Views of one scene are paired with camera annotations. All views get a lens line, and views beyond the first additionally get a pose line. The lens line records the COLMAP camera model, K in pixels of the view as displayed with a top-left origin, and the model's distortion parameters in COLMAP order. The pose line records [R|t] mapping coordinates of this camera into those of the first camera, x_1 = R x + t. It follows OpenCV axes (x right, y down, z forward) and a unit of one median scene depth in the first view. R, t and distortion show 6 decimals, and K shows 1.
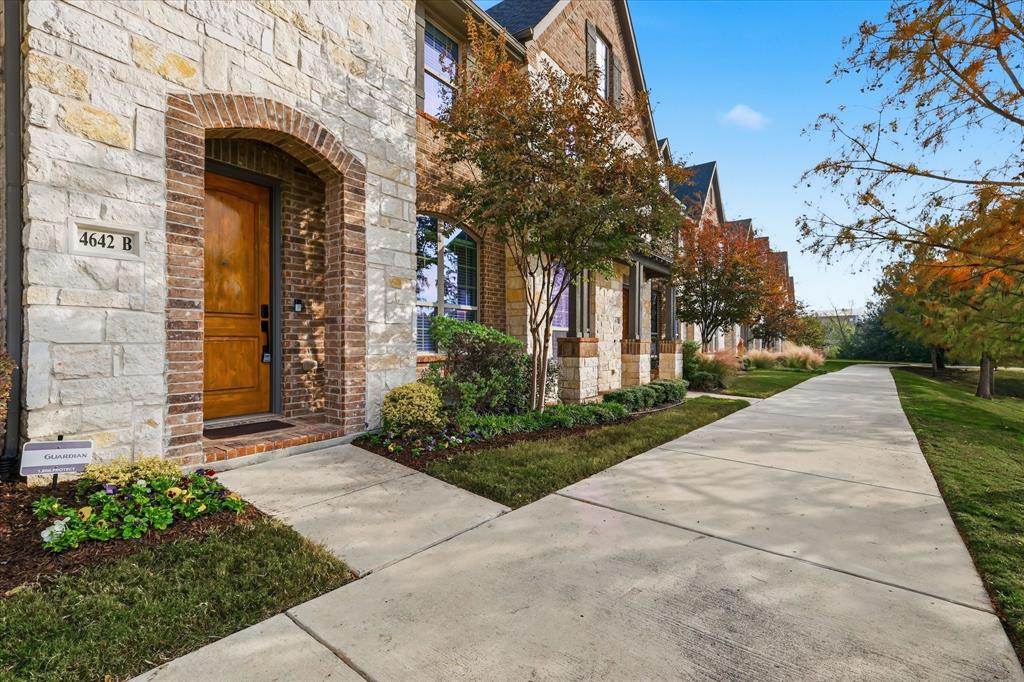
lens RADIAL K [[455.7, 0, 512.9], [0, 455.7, 336.5], [0, 0, 1]] dist [0.001317, 0.000084]
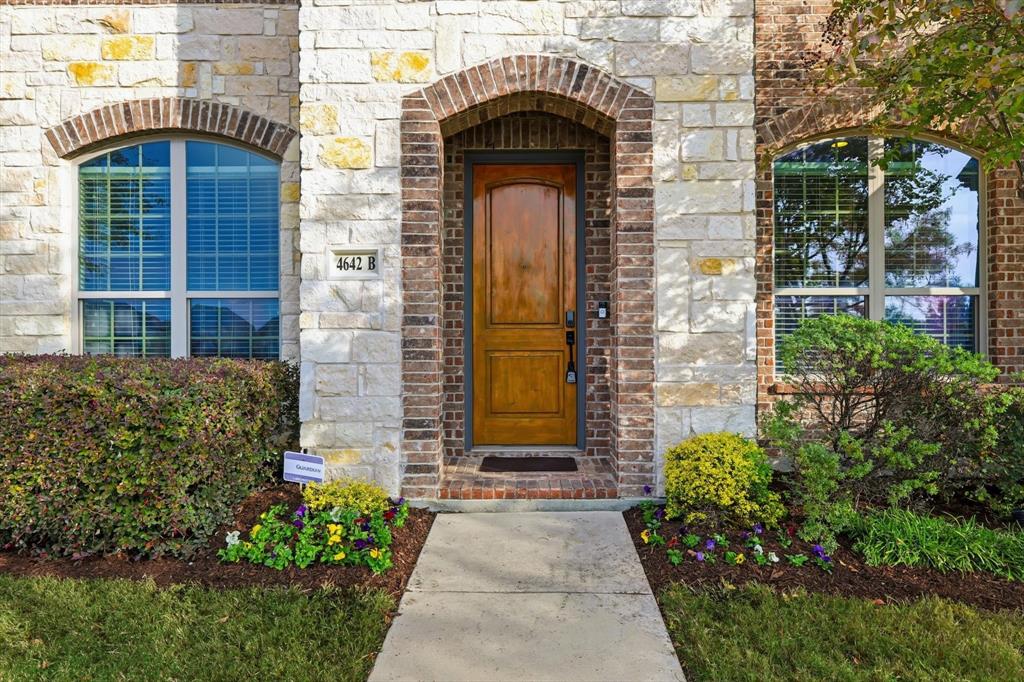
lens RADIAL K [[574.2, 0, 507.9], [0, 574.2, 338.0], [0, 0, 1]] dist [0.002198, 0.000163]
pose [[0.574994, -0.005654, -0.818138, 0.258556], [0.009855, 0.999951, 0.000016, -0.027378], [0.818098, -0.008071, 0.575022, 0.384733]]
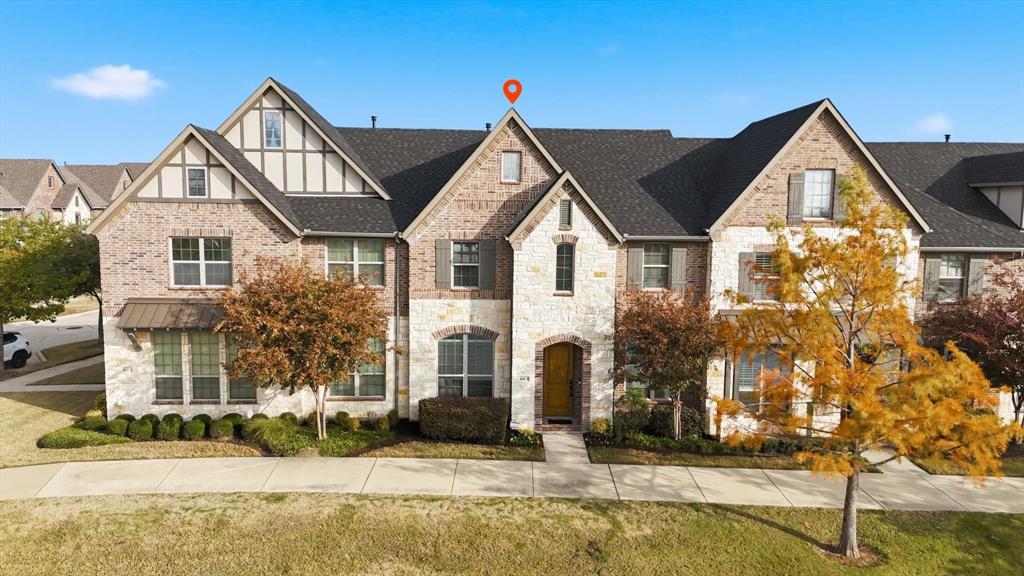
lens RADIAL K [[689.6, 0, 512.0], [0, 689.6, 288.0], [0, 0, 1]] dist [0.000272, -0.000123]
pose [[0.612854, 0.074703, -0.786657, 3.140666], [-0.008315, 0.996076, 0.088112, -1.233224], [0.790152, -0.047458, 0.611071, -2.335493]]
